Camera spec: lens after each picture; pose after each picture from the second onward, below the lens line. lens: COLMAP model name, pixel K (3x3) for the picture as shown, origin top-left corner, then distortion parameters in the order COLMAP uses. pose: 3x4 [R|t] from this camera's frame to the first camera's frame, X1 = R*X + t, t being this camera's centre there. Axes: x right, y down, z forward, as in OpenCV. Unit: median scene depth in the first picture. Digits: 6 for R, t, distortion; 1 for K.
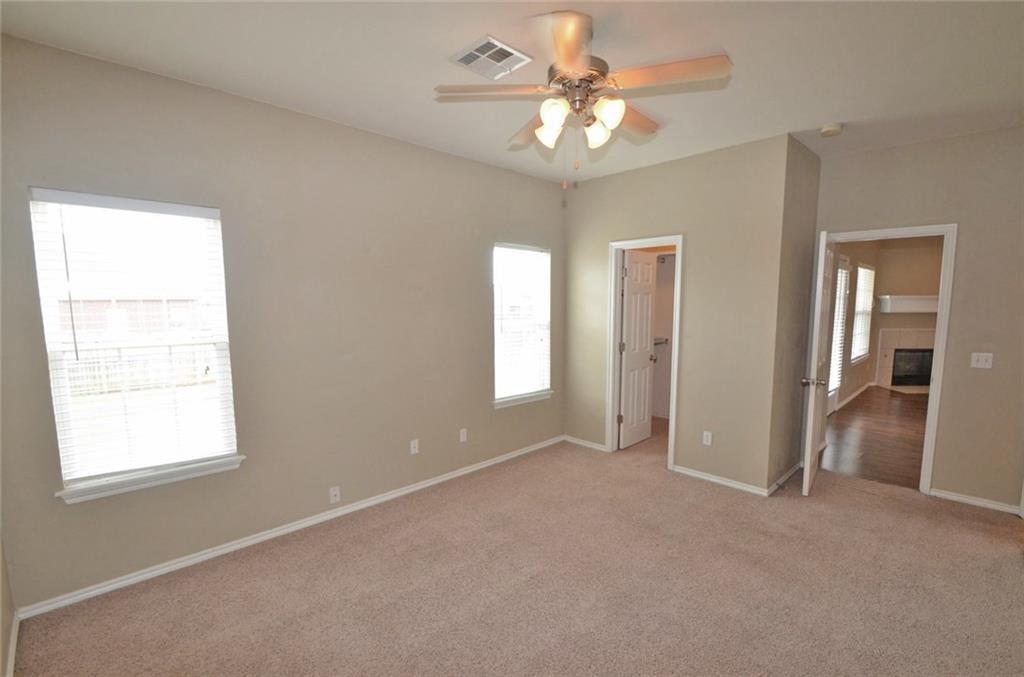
lens RADIAL K [[458.0, 0, 512.5], [0, 458.0, 355.2], [0, 0, 1]] dist [0.001621, -0.008959]
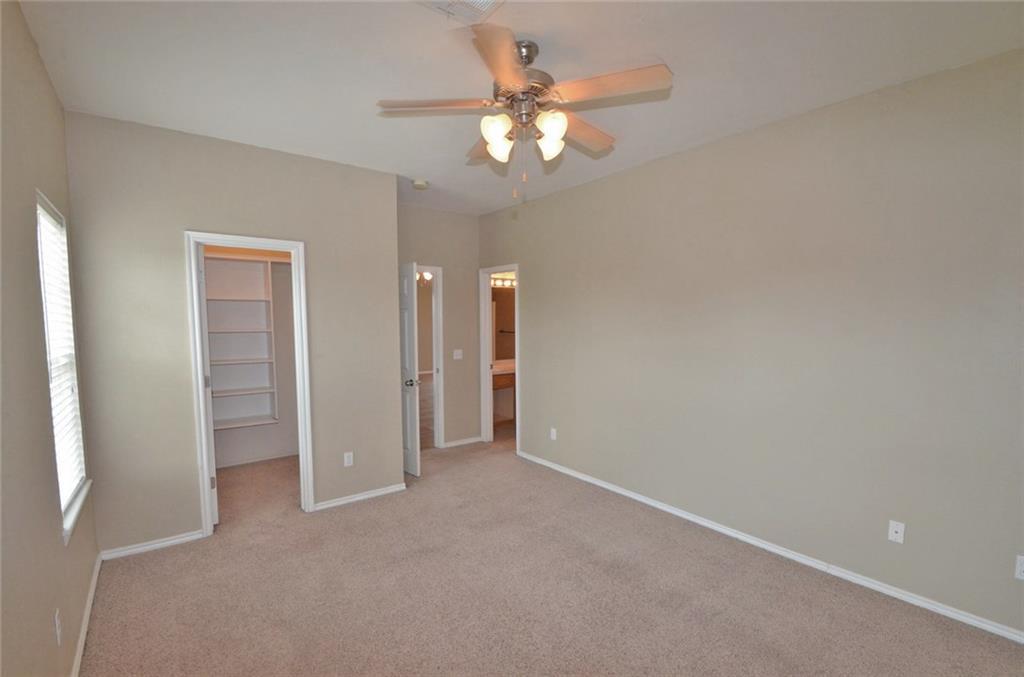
lens RADIAL K [[458.0, 0, 512.5], [0, 458.0, 355.2], [0, 0, 1]] dist [0.001621, -0.008959]
pose [[0.110164, -0.073486, 0.991193, -0.566910], [0.119953, 0.990957, 0.060136, -0.061761], [-0.986648, 0.112272, 0.117983, 0.620303]]
